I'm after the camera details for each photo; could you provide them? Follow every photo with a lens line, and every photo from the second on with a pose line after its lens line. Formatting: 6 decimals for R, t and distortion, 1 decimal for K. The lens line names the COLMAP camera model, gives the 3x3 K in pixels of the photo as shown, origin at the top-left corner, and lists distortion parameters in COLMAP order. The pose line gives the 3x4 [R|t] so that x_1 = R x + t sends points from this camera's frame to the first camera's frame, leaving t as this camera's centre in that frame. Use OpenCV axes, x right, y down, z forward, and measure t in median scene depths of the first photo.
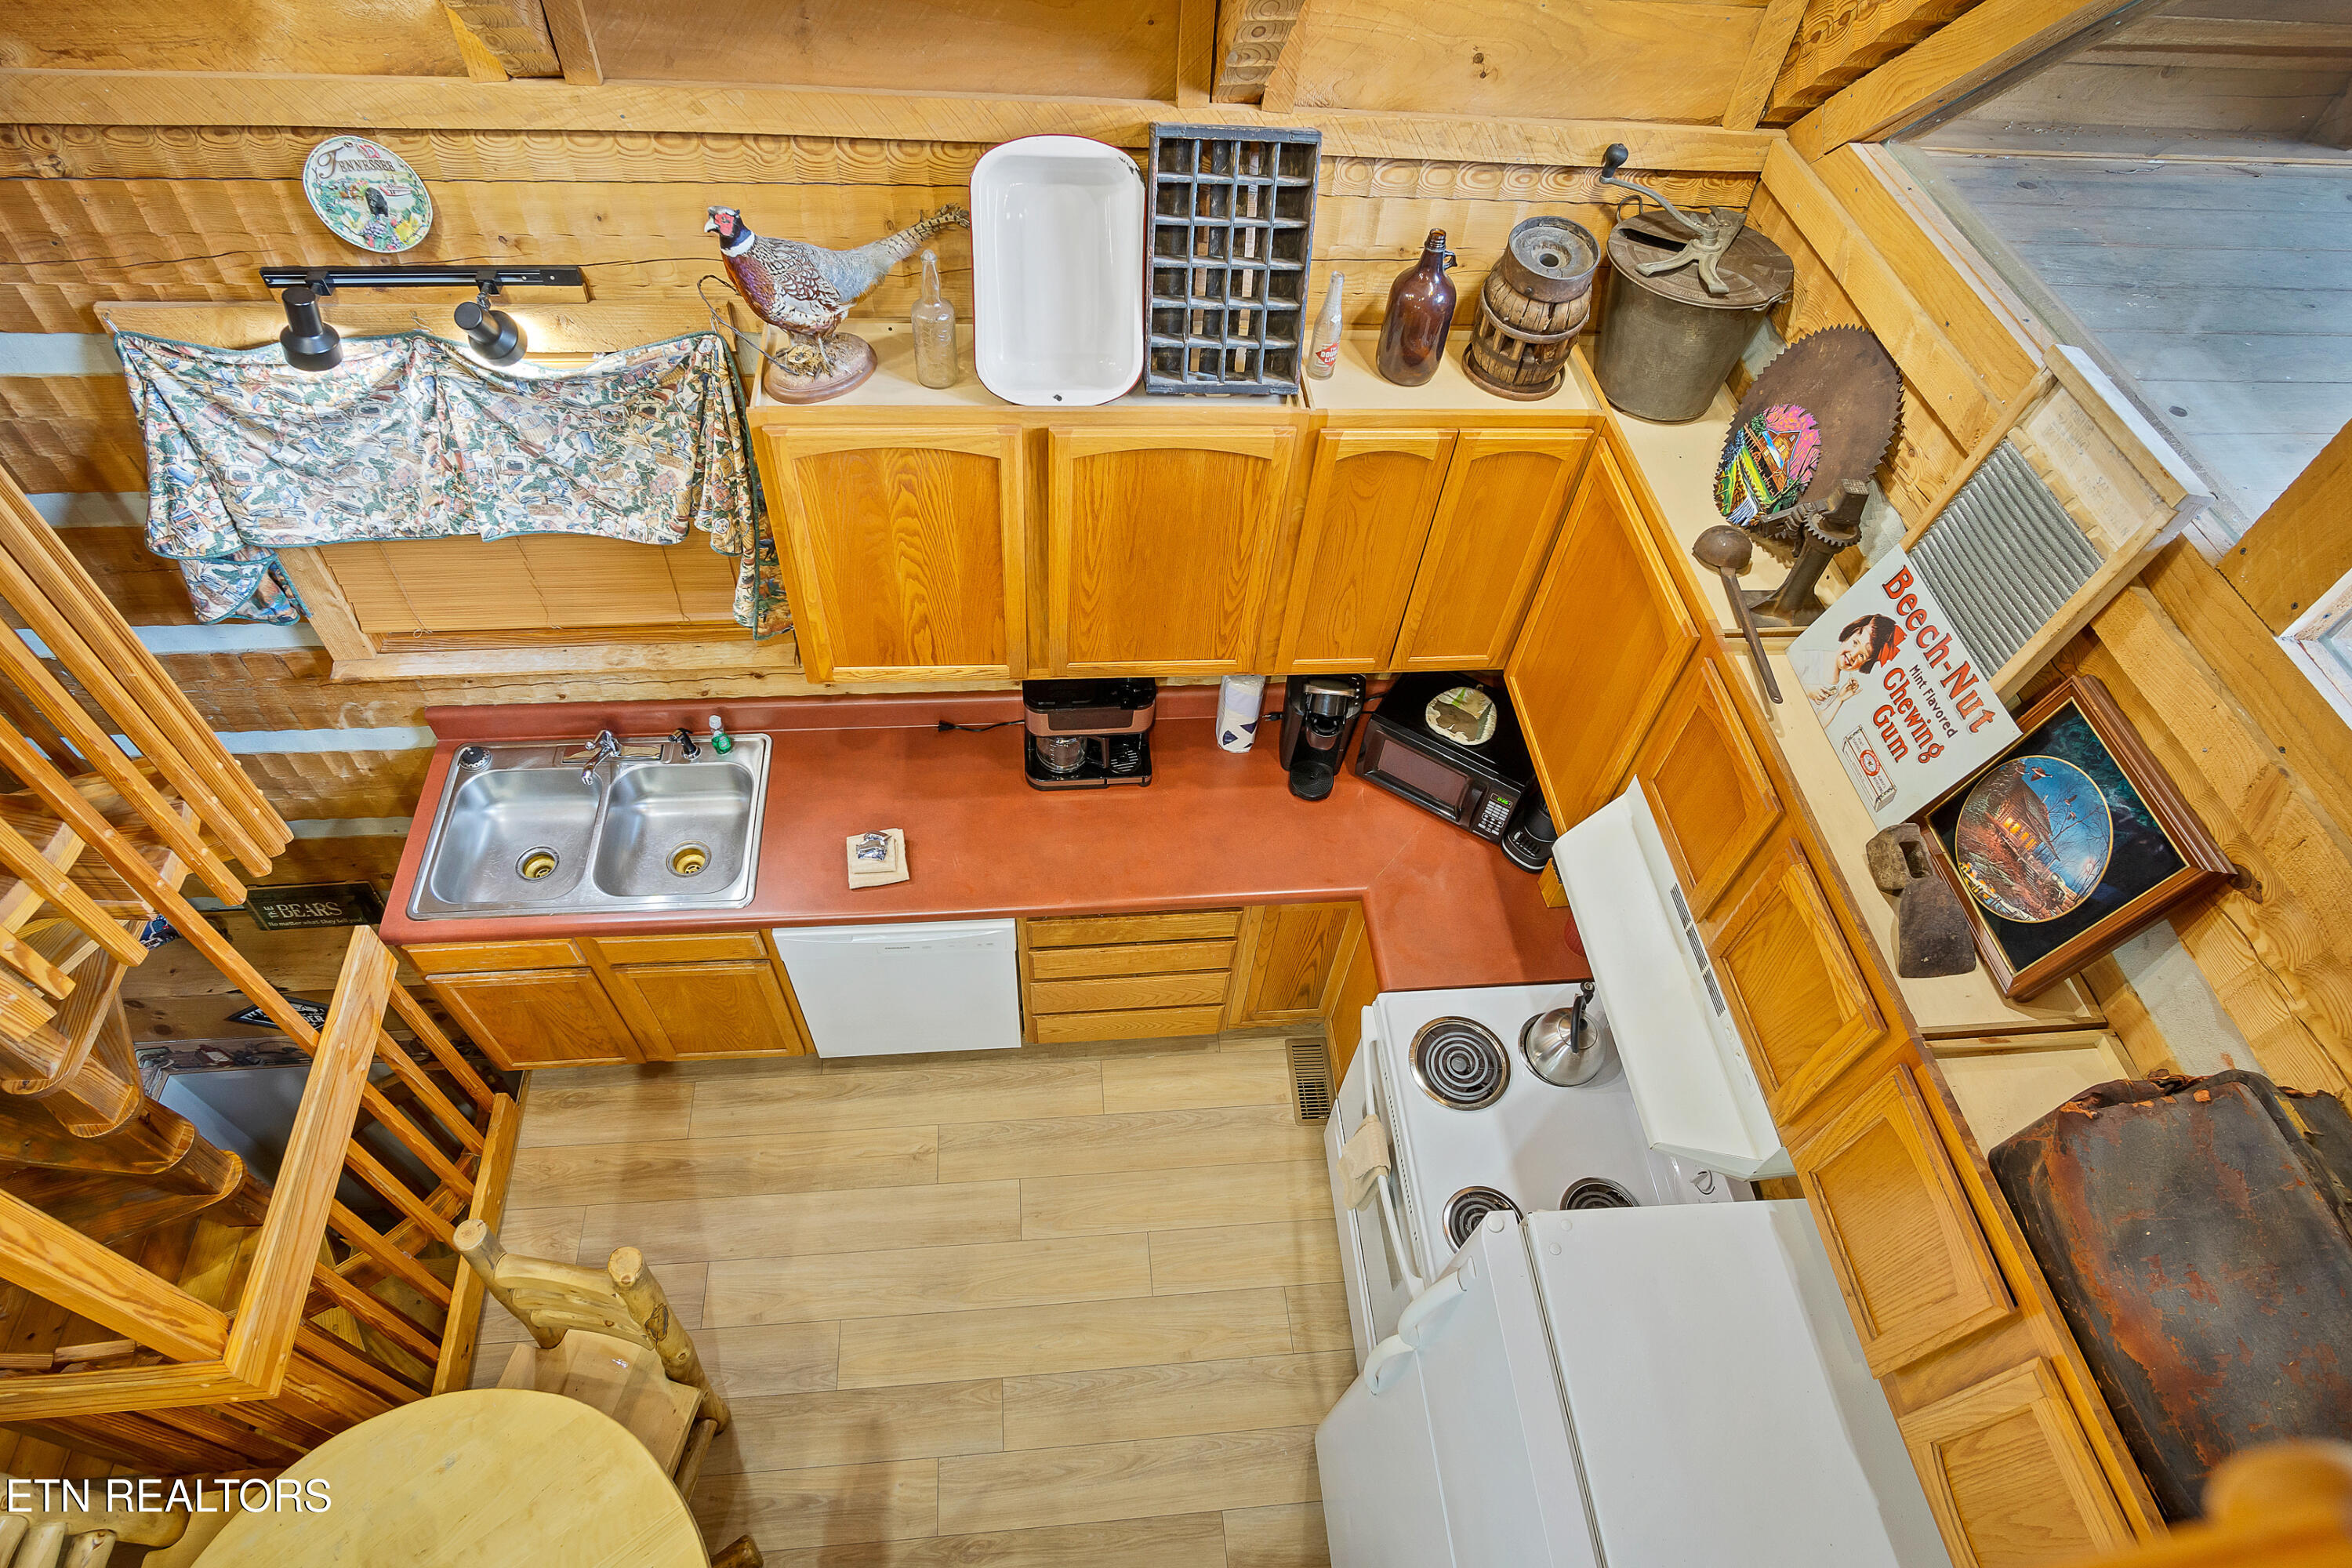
lens RADIAL K [[1280.6, 0, 1178.9], [0, 1280.6, 790.5], [0, 0, 1]] dist [-0.034500, 0.010129]
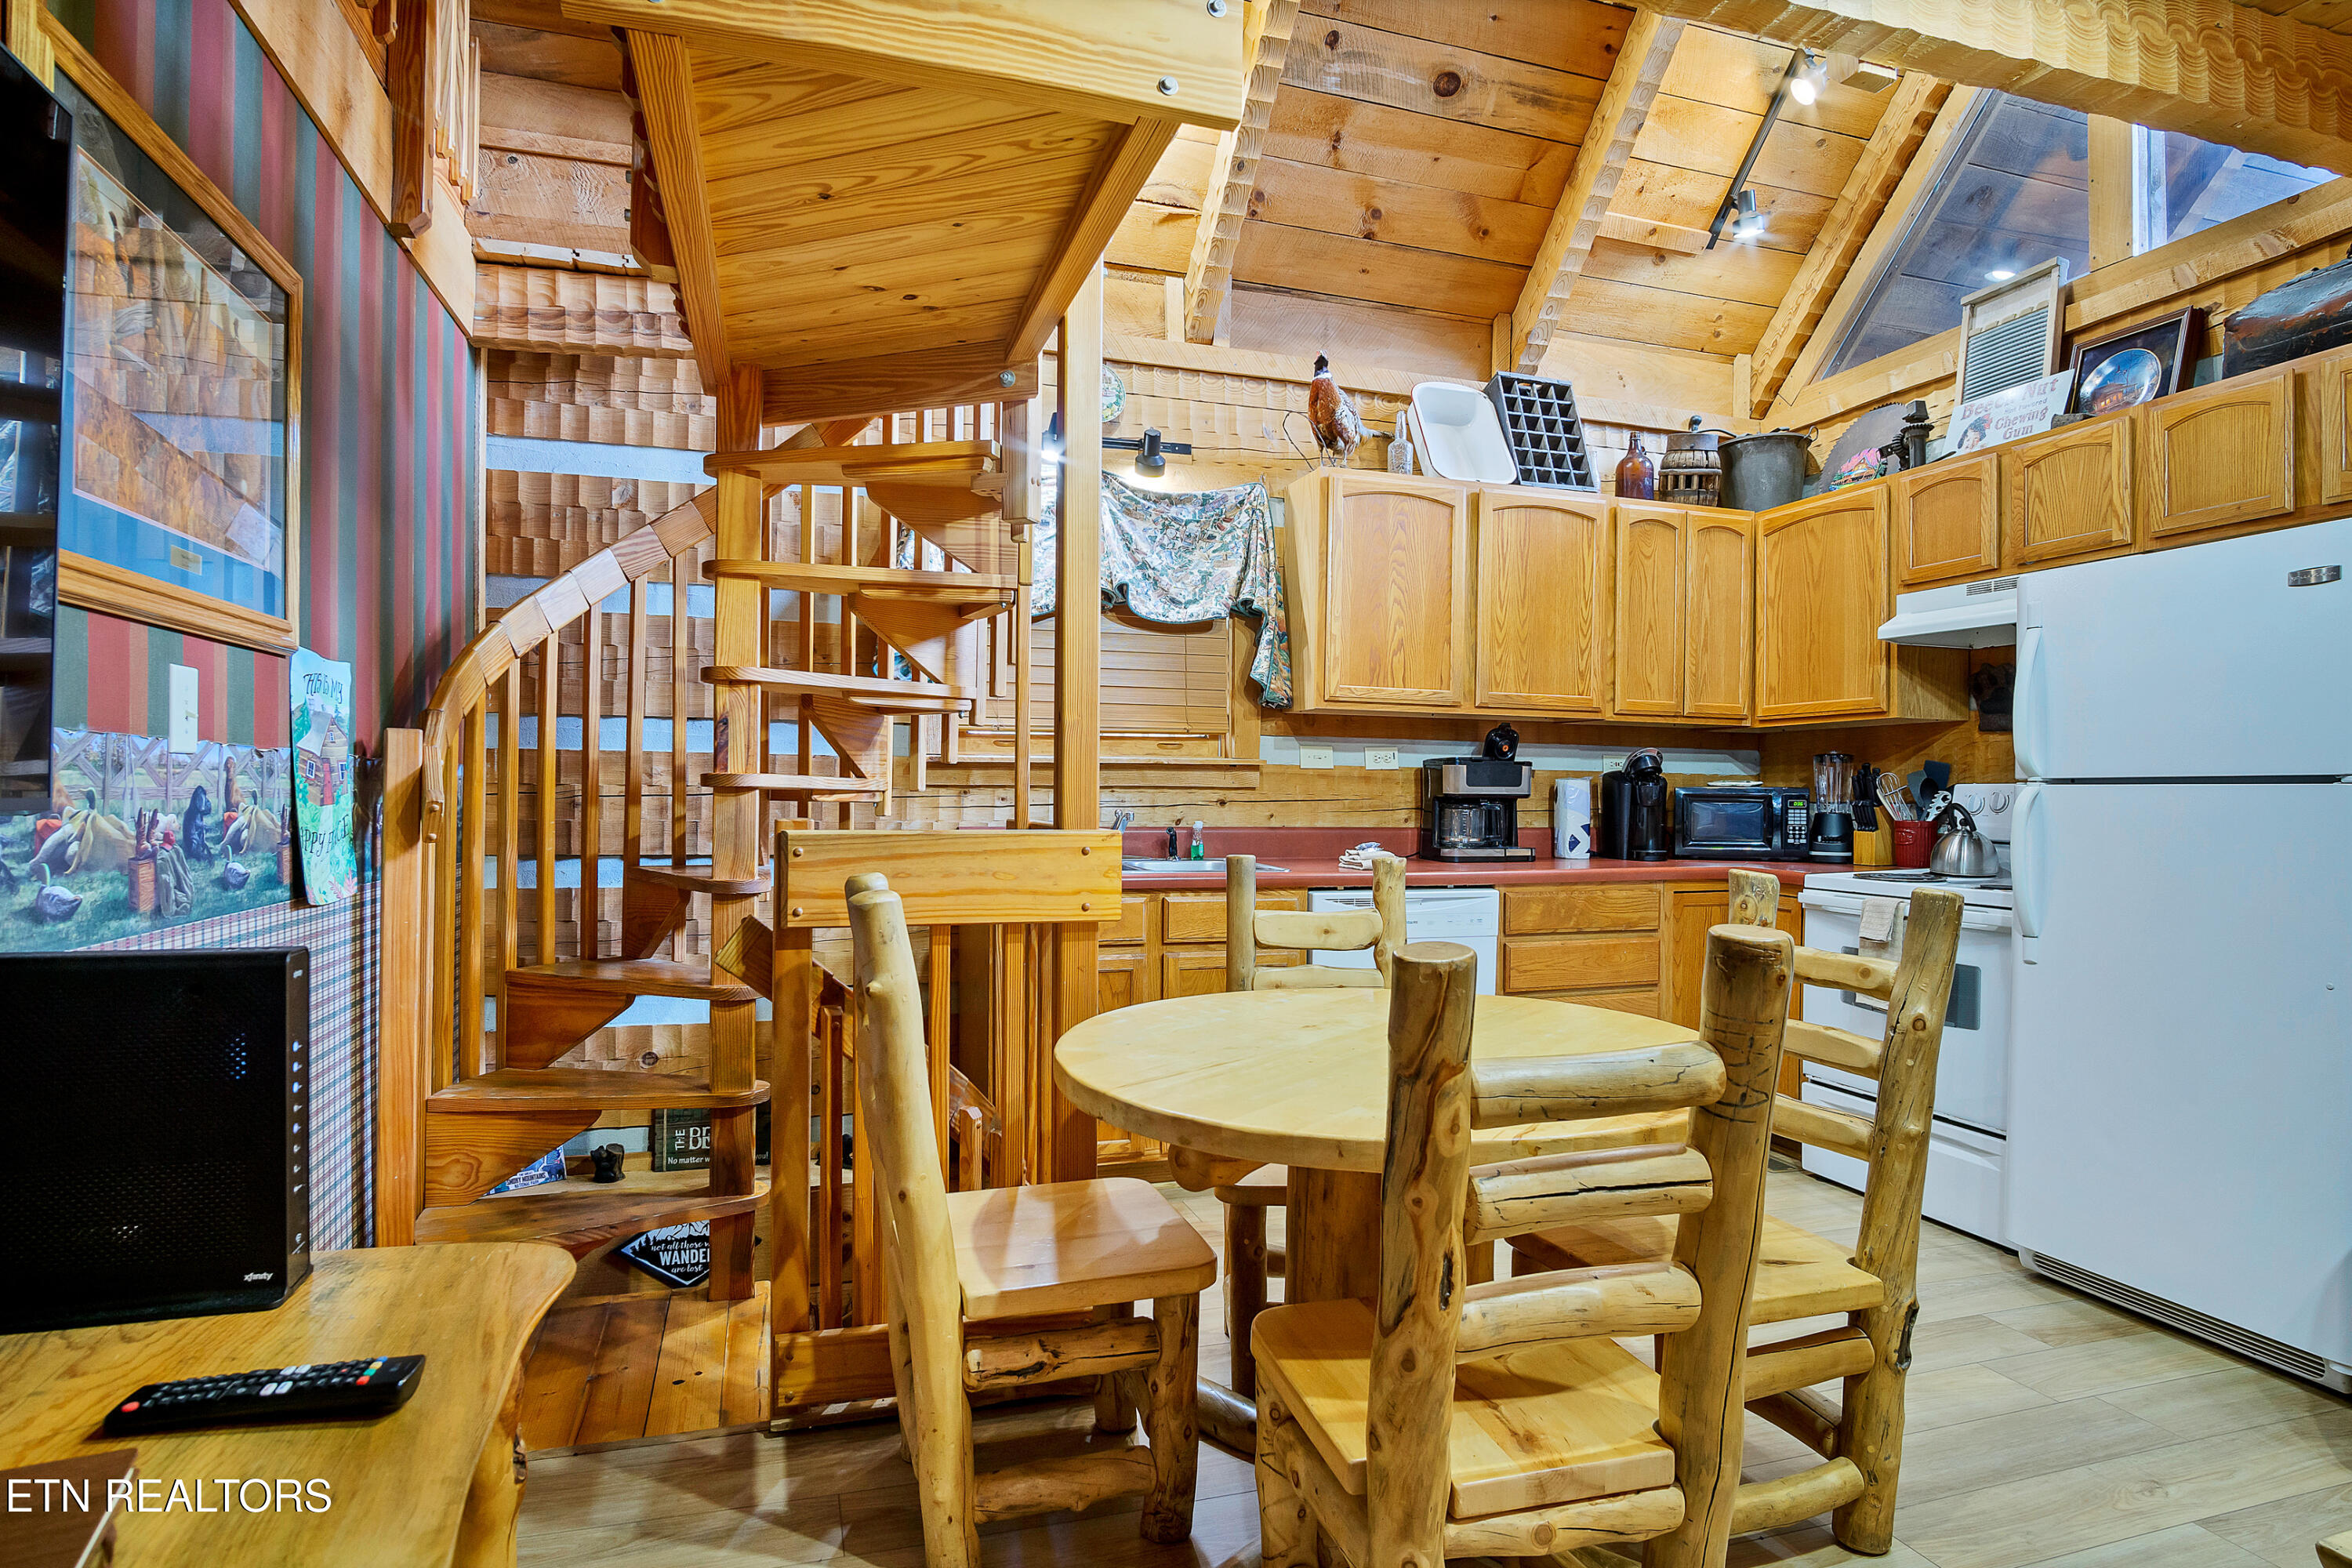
lens RADIAL K [[1280.6, 0, 1178.9], [0, 1280.6, 790.5], [0, 0, 1]] dist [-0.034500, 0.010129]
pose [[0.976087, -0.060793, 0.208707, -0.810463], [0.201821, 0.610136, -0.766161, 1.098089], [-0.080762, 0.789961, 0.607815, 0.293894]]
